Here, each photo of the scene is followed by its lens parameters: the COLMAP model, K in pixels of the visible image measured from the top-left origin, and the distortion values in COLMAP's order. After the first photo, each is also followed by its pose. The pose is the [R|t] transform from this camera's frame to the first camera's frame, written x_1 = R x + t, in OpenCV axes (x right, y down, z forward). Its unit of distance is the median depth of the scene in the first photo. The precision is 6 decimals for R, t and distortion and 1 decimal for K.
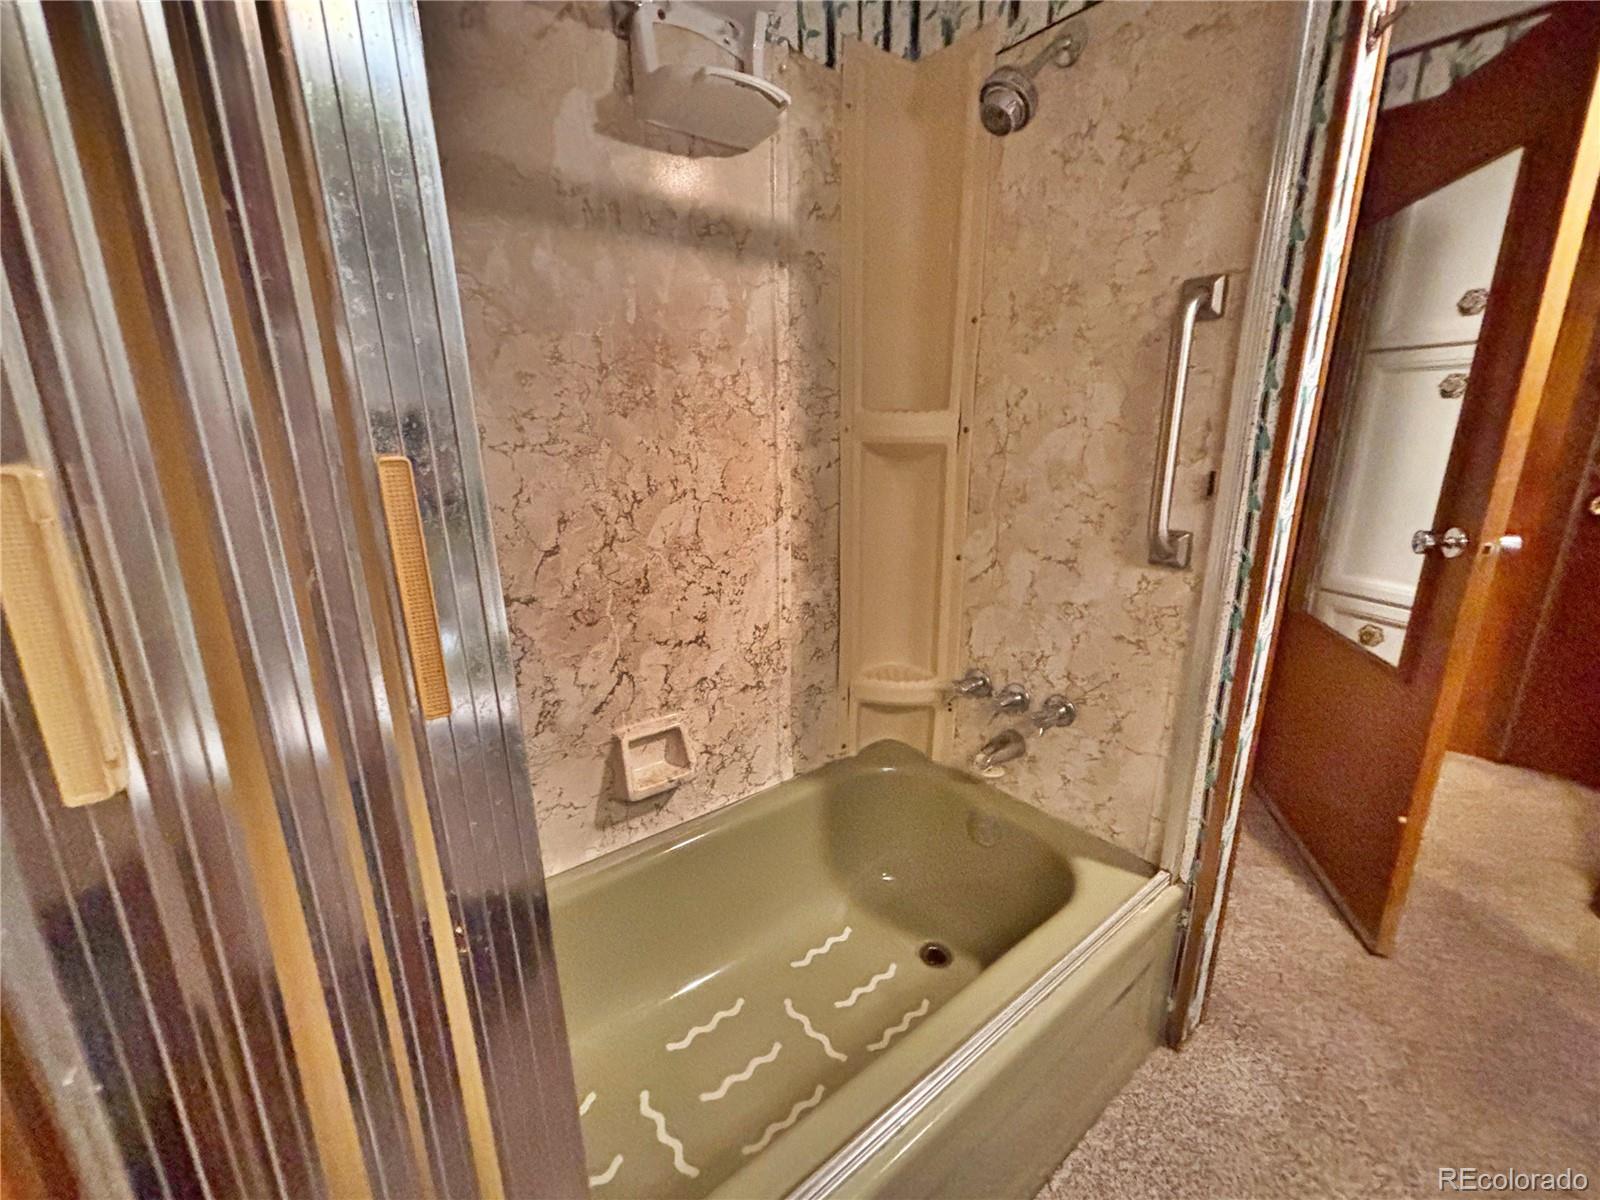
lens RADIAL K [[651.5, 0, 803.6], [0, 651.5, 594.9], [0, 0, 1]] dist [-0.008419, 0.000074]
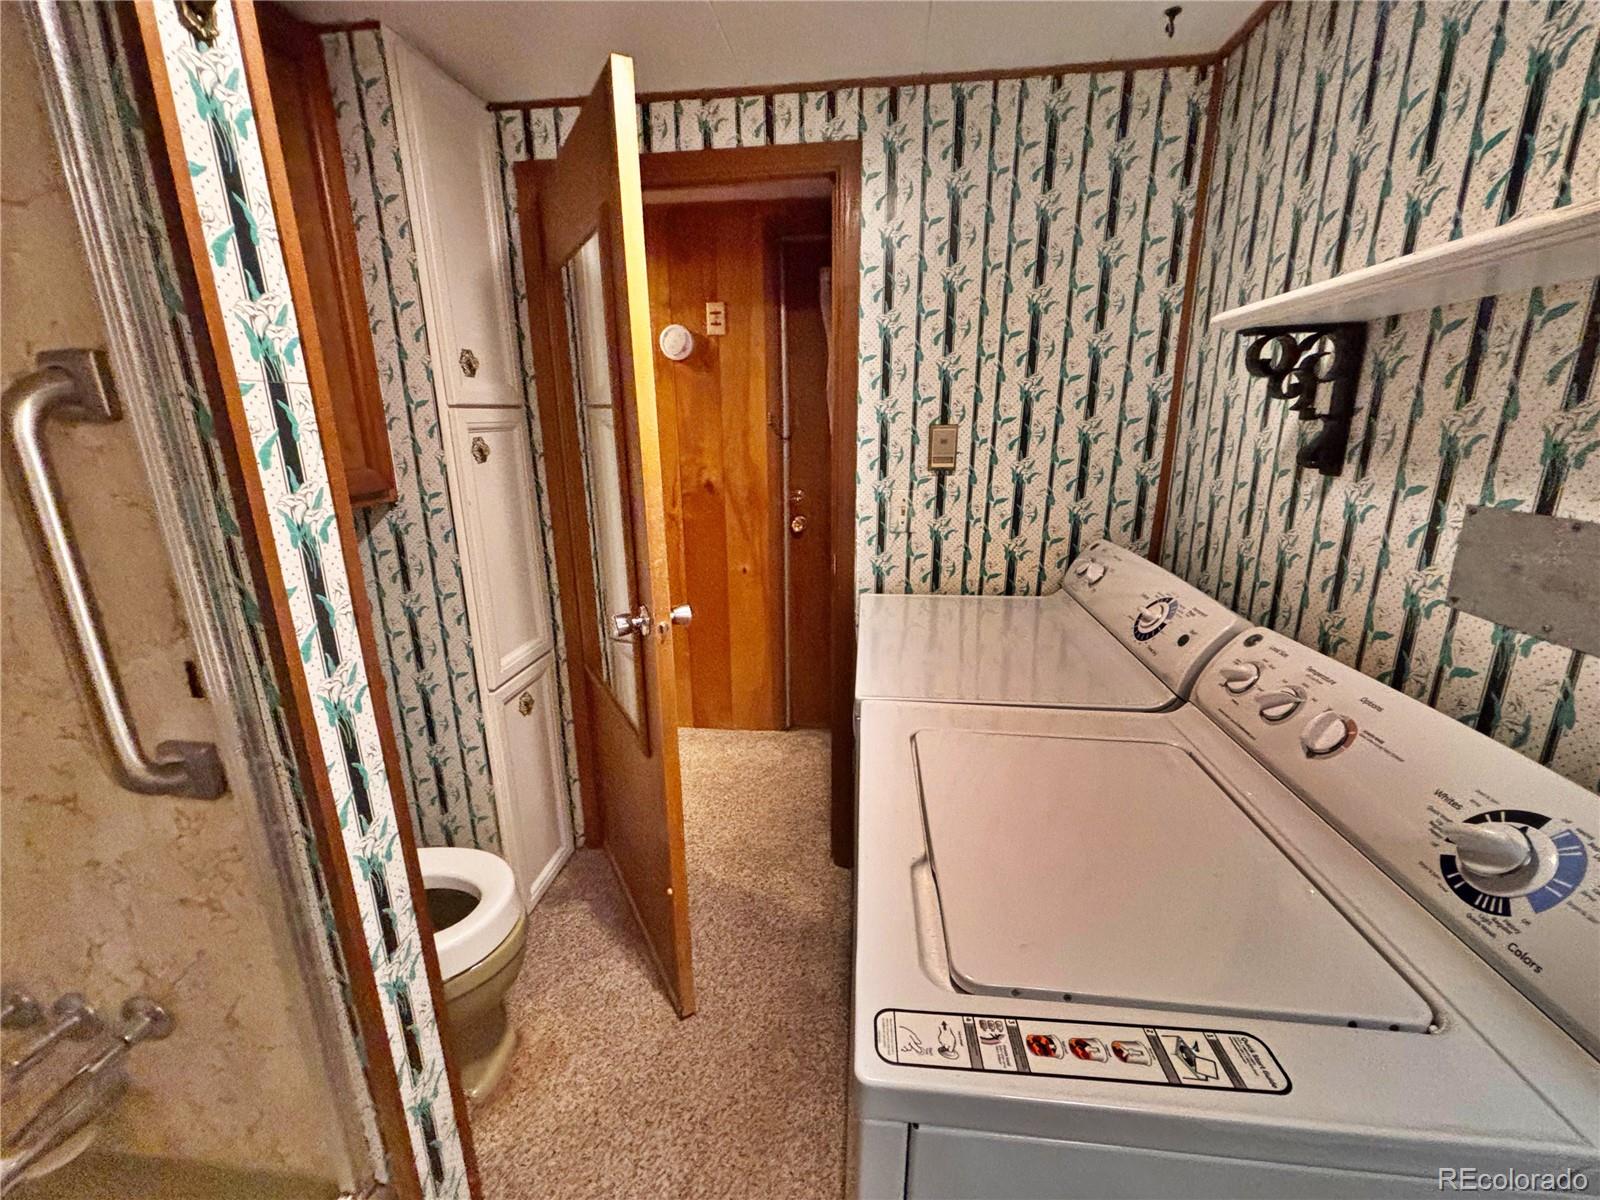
lens RADIAL K [[654.9, 0, 794.2], [0, 654.9, 595.9], [0, 0, 1]] dist [0.000975, 0.000622]
pose [[0.706498, -0.187063, 0.682545, 0.514732], [0.186176, 0.979591, 0.075764, -0.158841], [-0.682787, 0.073547, 0.726906, 0.107253]]
